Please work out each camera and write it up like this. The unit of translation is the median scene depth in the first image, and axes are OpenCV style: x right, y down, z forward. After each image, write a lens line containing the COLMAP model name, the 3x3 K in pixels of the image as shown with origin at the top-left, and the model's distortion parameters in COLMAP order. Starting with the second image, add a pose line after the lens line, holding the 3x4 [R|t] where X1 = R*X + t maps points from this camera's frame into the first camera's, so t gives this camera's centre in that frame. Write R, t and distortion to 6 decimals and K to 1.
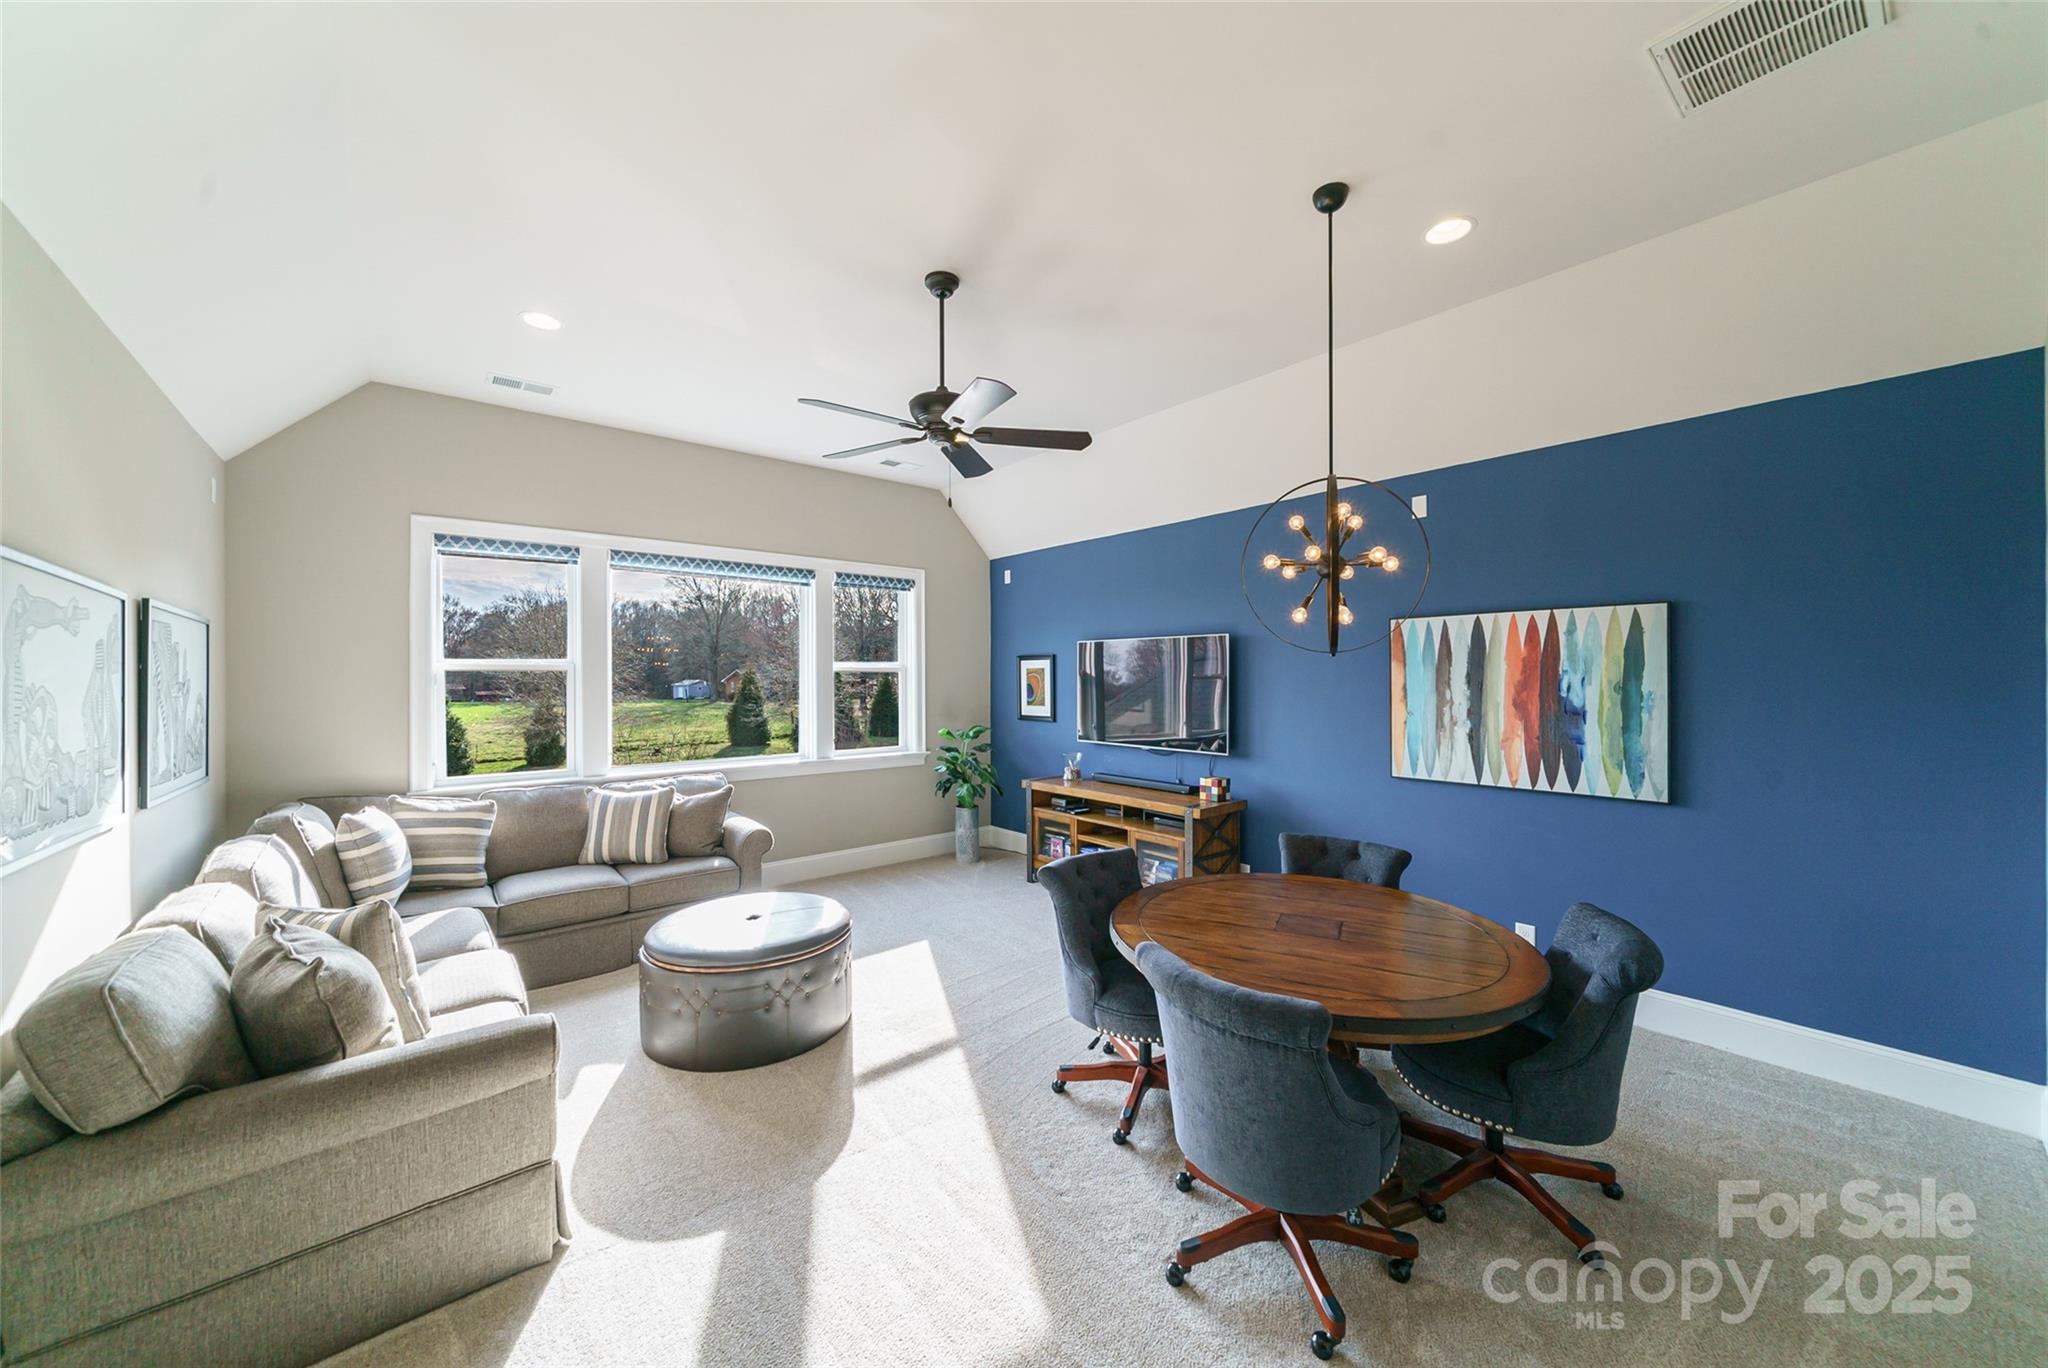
lens RADIAL K [[722.3, 0, 1024.0], [0, 722.3, 684.0], [0, 0, 1]] dist [-0.039086, -0.000005]
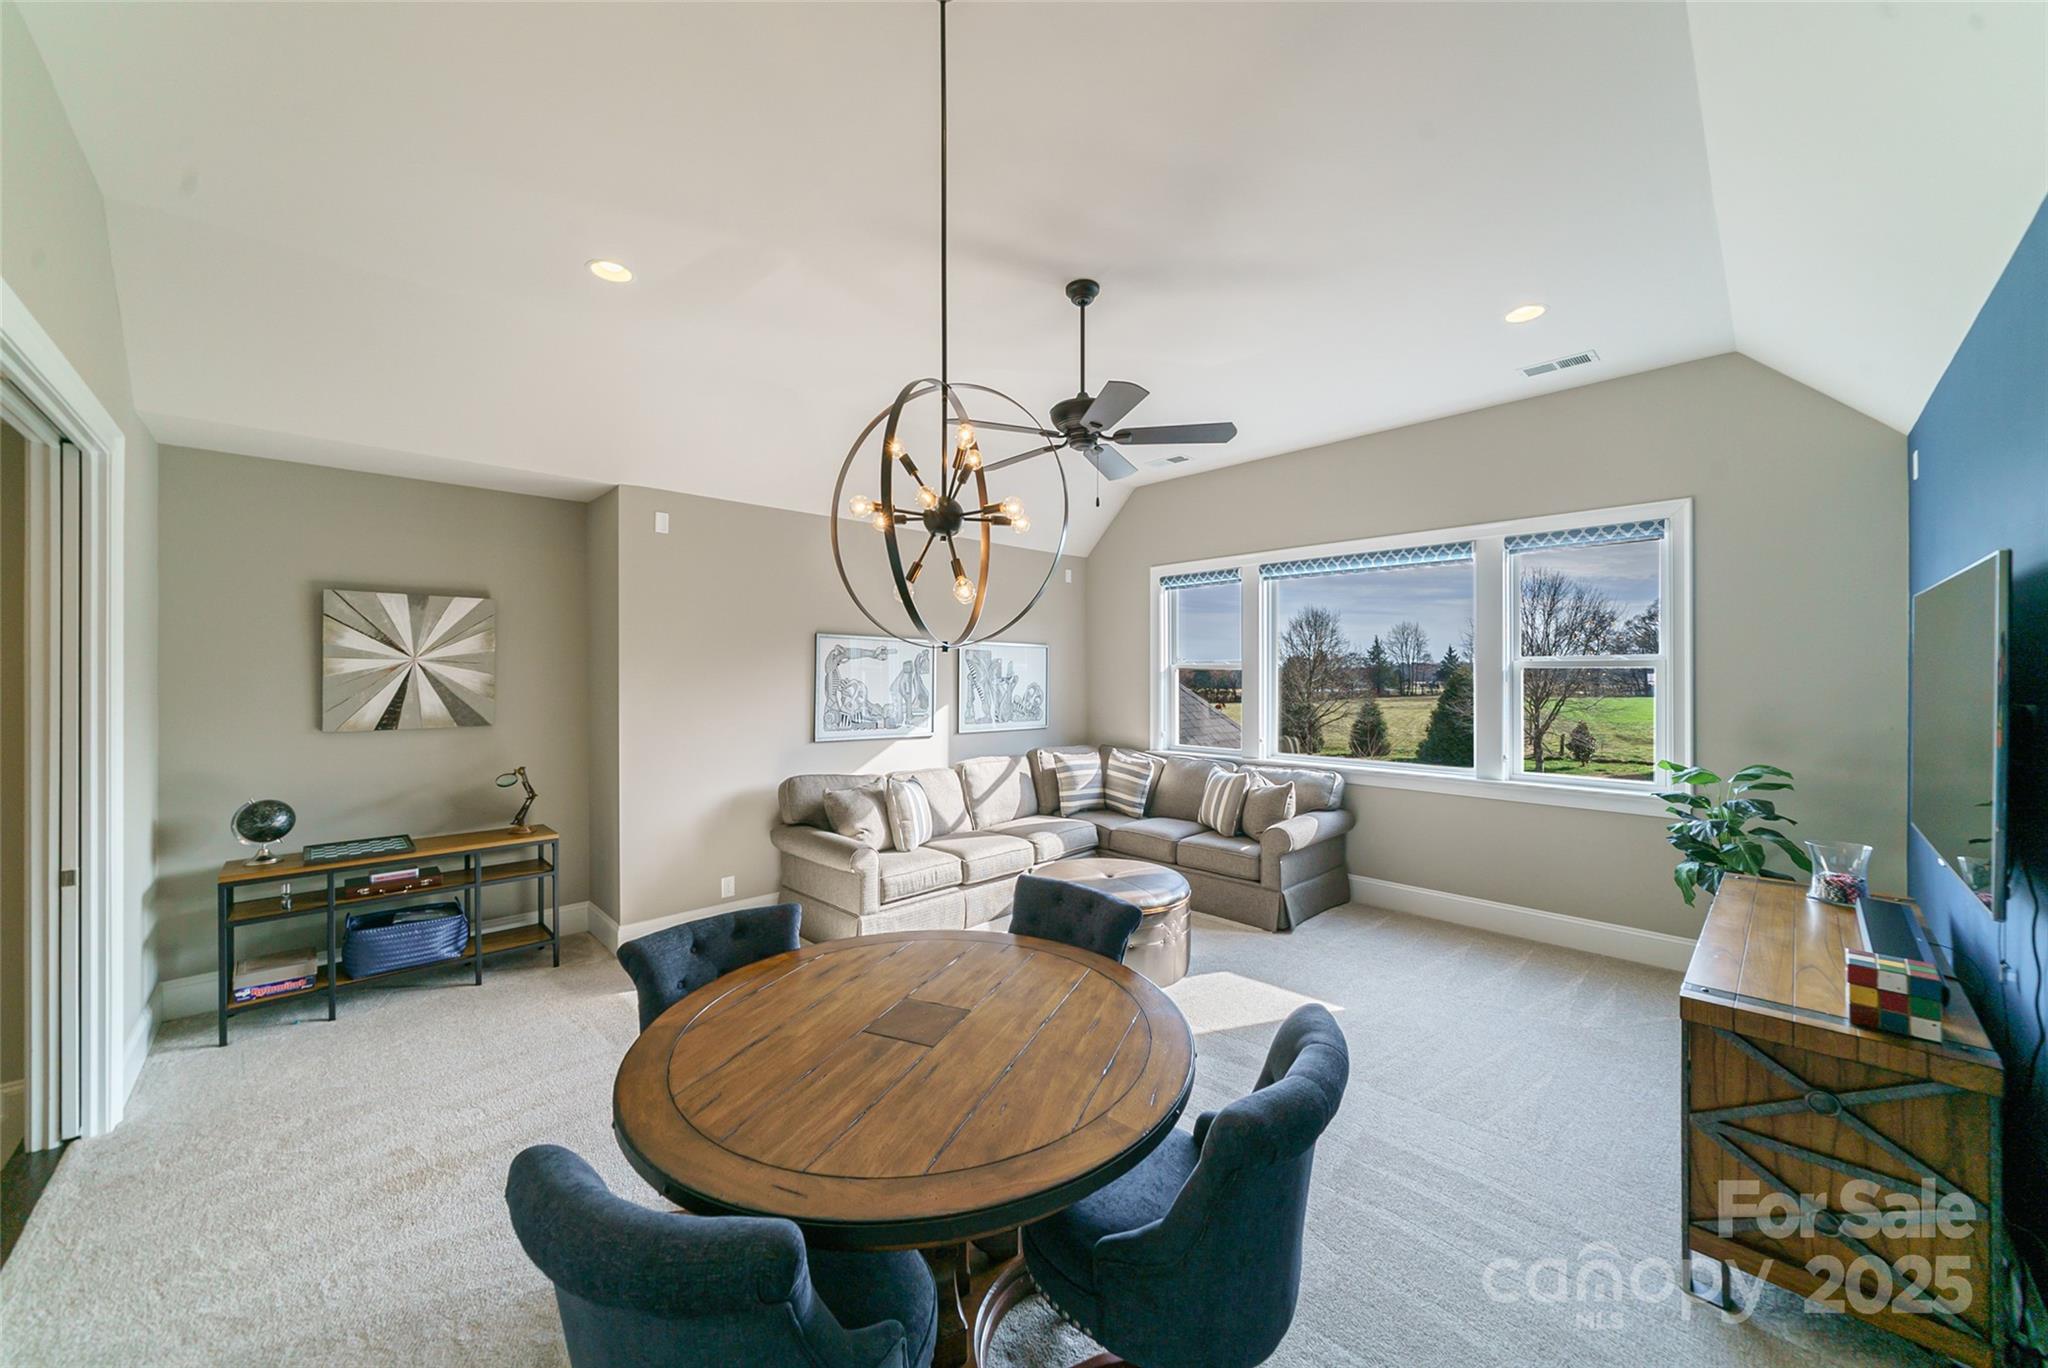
lens RADIAL K [[731.2, 0, 1027.5], [0, 731.2, 675.7], [0, 0, 1]] dist [0.034220, -0.000002]
pose [[0.063819, 0.004861, -0.997950, 0.678627], [-0.009799, 0.999943, 0.004244, -0.010974], [0.997913, 0.009508, 0.063863, 0.622144]]
